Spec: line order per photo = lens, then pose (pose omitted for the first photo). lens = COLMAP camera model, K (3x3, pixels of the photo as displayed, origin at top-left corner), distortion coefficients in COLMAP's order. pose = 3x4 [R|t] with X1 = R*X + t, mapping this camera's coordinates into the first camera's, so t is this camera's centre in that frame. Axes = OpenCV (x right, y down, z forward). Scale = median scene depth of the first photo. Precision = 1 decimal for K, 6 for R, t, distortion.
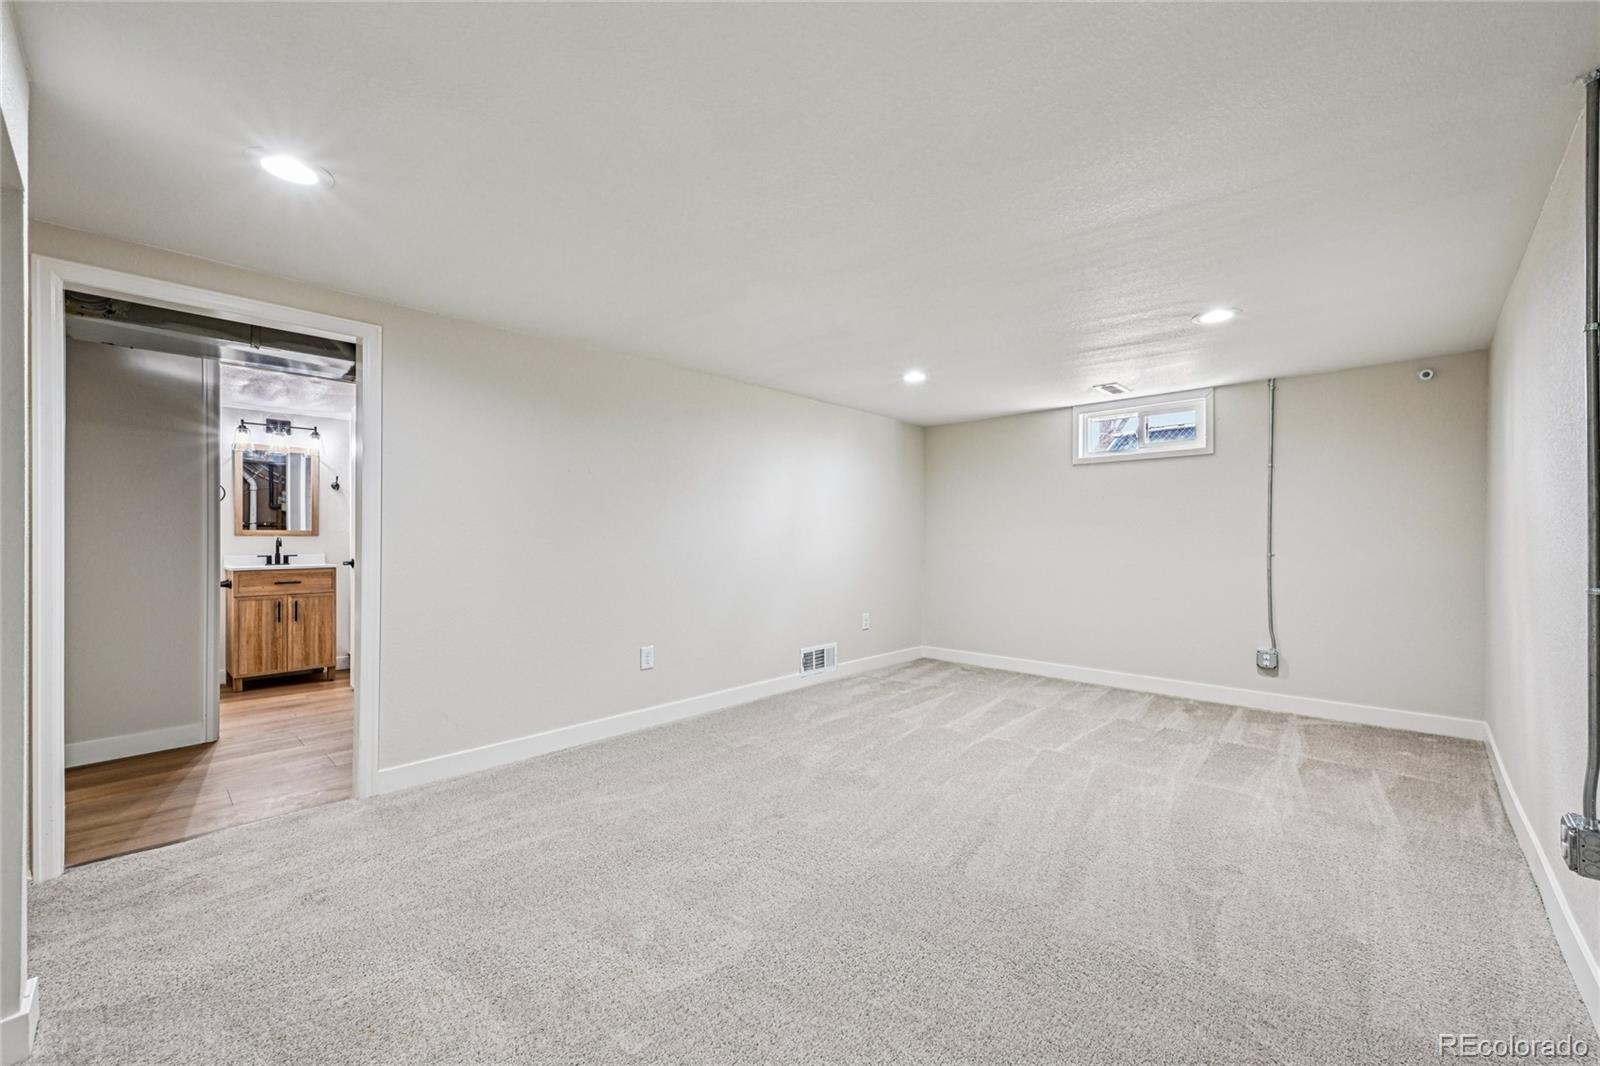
lens RADIAL K [[626.8, 0, 807.5], [0, 626.8, 540.5], [0, 0, 1]] dist [0.002053, 0.000032]
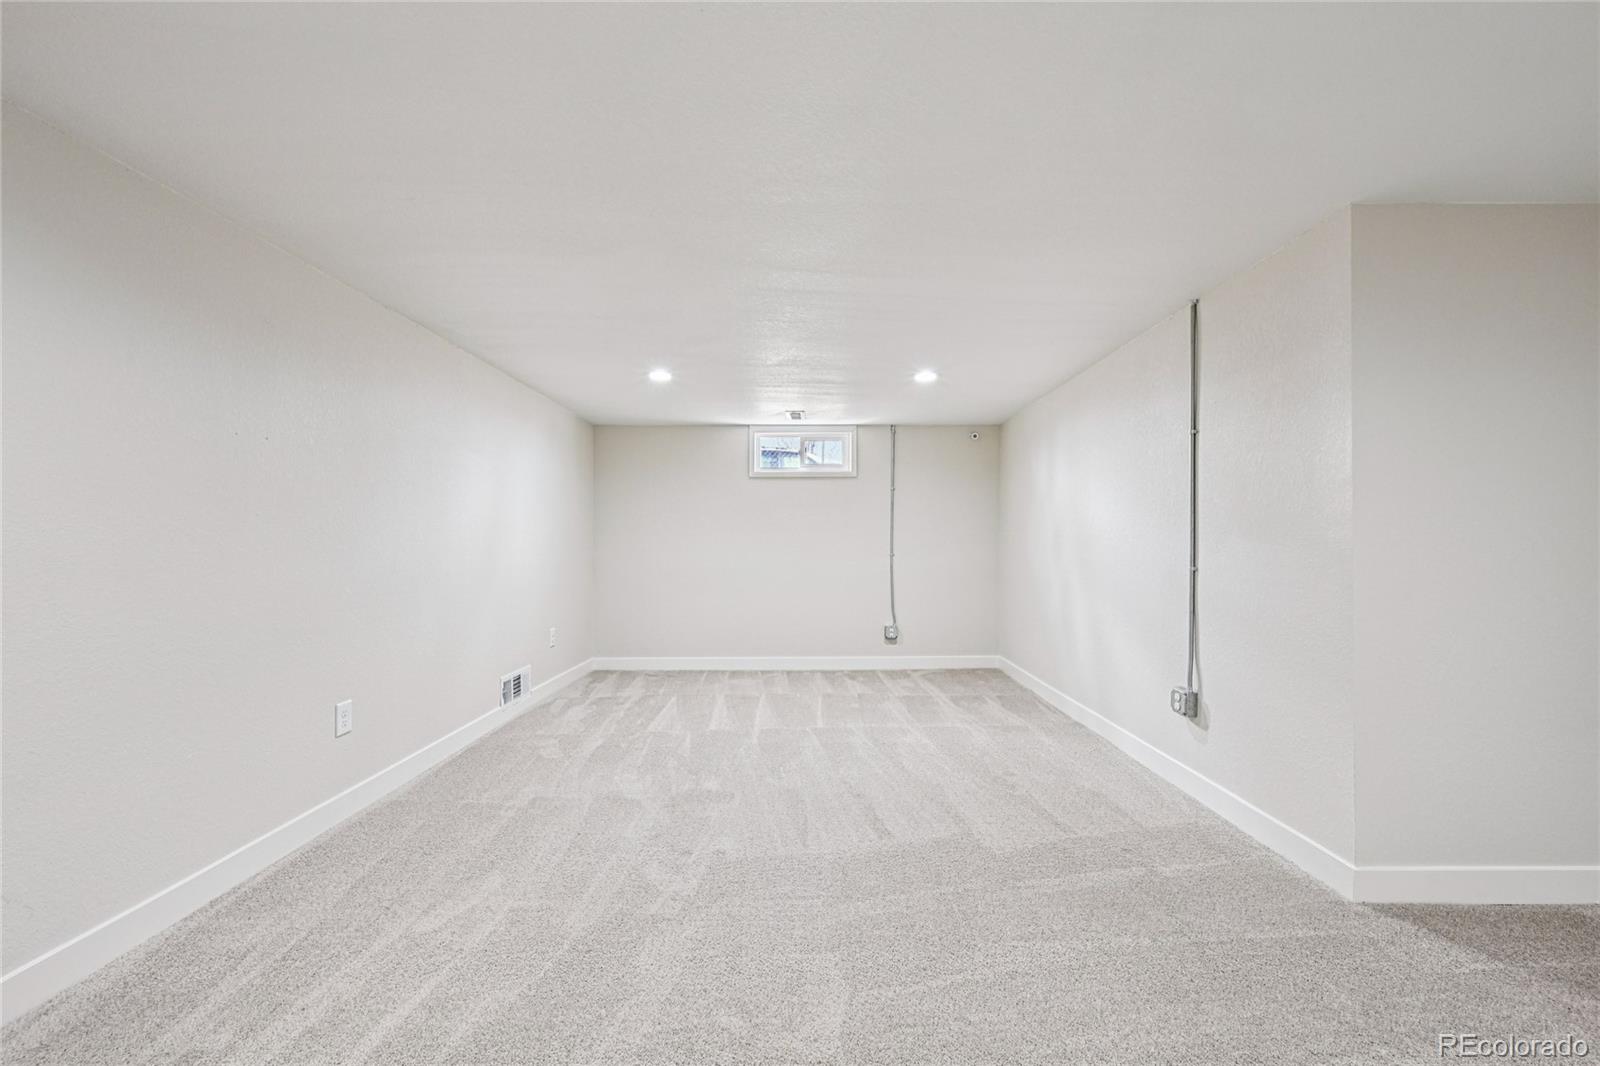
lens RADIAL K [[626.8, 0, 807.5], [0, 626.8, 540.5], [0, 0, 1]] dist [0.002053, 0.000032]
pose [[0.730947, -0.000586, 0.682434, -0.364498], [0.005830, 0.999968, -0.005387, -0.001051], [-0.682409, 0.007916, 0.730928, 0.153298]]
